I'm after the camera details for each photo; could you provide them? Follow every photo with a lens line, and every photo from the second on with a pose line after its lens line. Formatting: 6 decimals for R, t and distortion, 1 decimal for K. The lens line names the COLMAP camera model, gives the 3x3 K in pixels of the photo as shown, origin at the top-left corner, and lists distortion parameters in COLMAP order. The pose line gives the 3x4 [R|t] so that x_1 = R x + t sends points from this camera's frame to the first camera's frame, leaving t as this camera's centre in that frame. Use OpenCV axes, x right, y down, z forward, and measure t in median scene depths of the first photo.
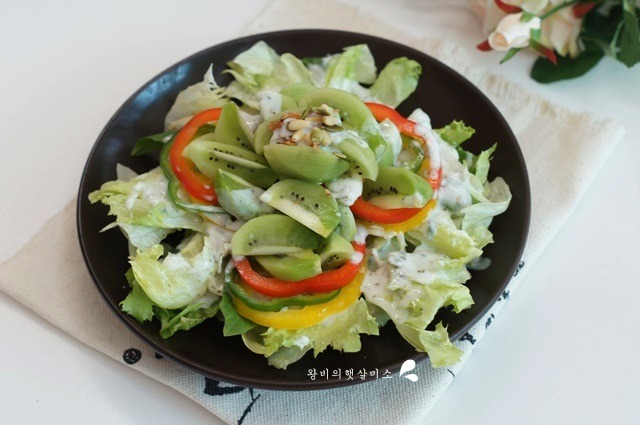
lens RADIAL K [[1492.0, 0, 314.3], [0, 1492.0, 211.2], [0, 0, 1]] dist [-0.189916, 0.000000]
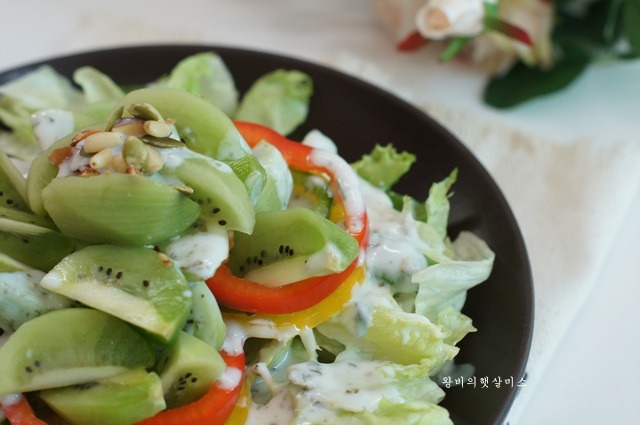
lens RADIAL K [[1492.0, 0, 320.7], [0, 1492.0, 212.3], [0, 0, 1]] dist [-0.189916, 0.000000]
pose [[0.991641, -0.084588, 0.097432, 0.013528], [0.101077, 0.978620, -0.179126, 0.070714], [-0.080197, 0.187477, 0.978990, 0.457552]]
